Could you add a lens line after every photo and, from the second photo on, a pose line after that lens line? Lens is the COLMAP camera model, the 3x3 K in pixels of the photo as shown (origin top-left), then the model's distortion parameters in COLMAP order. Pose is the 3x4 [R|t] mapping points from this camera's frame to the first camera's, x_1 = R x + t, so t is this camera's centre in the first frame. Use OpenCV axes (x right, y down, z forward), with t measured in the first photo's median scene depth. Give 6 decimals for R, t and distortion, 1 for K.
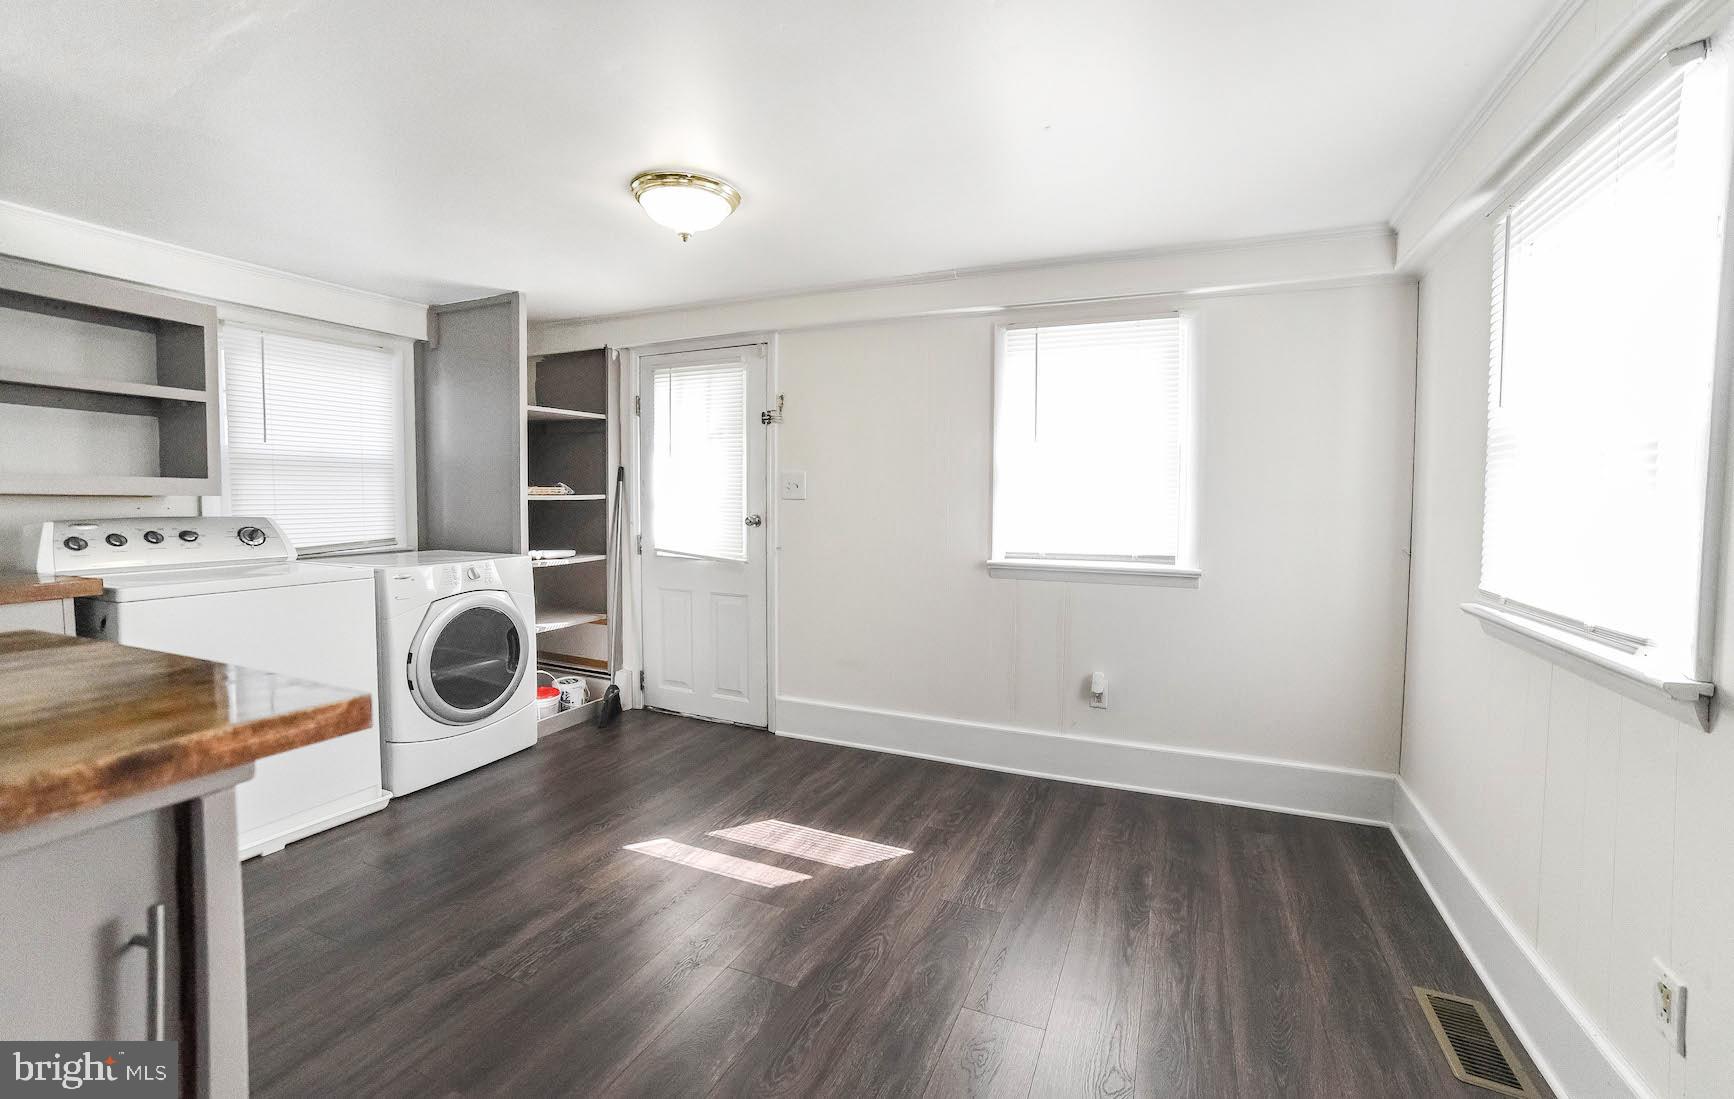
lens RADIAL K [[723.8, 0, 913.2], [0, 723.8, 528.0], [0, 0, 1]] dist [-0.069099, 0.027995]
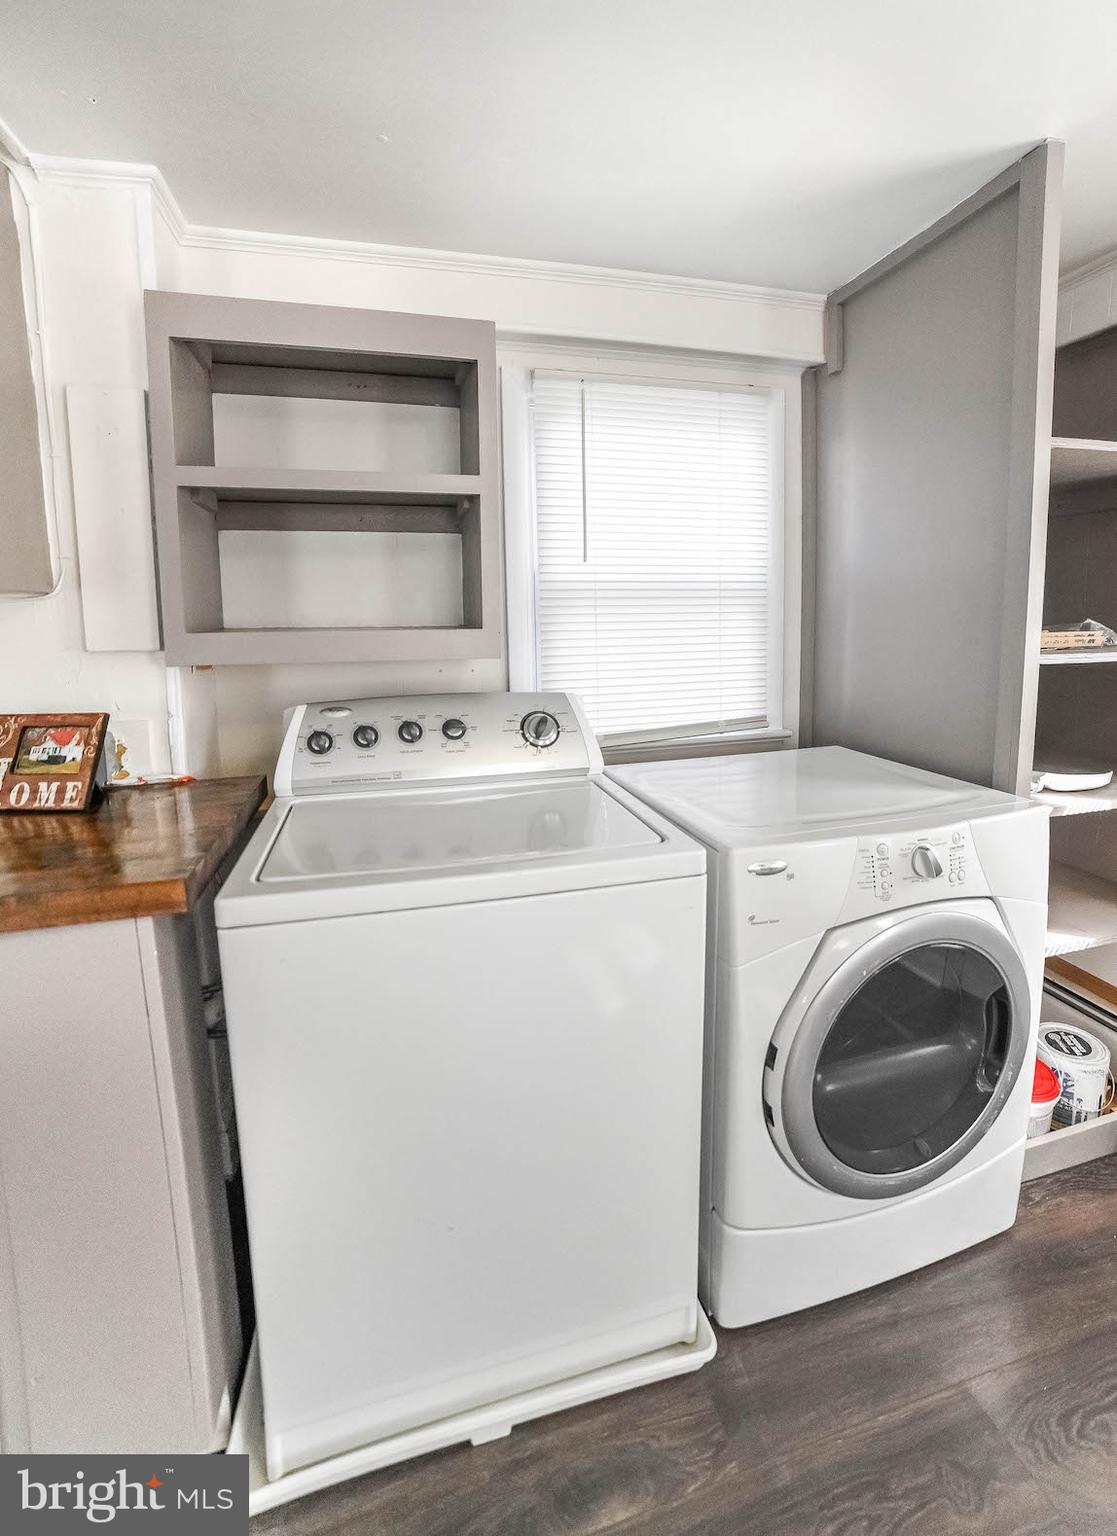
lens RADIAL K [[707.0, 0, 554.0], [0, 707.0, 699.9], [0, 0, 1]] dist [-0.027861, 0.000314]
pose [[0.594101, 0.077350, -0.800663, -0.411207], [-0.014652, 0.996241, 0.085372, -0.051863], [0.804257, -0.038988, 0.593001, 0.567160]]
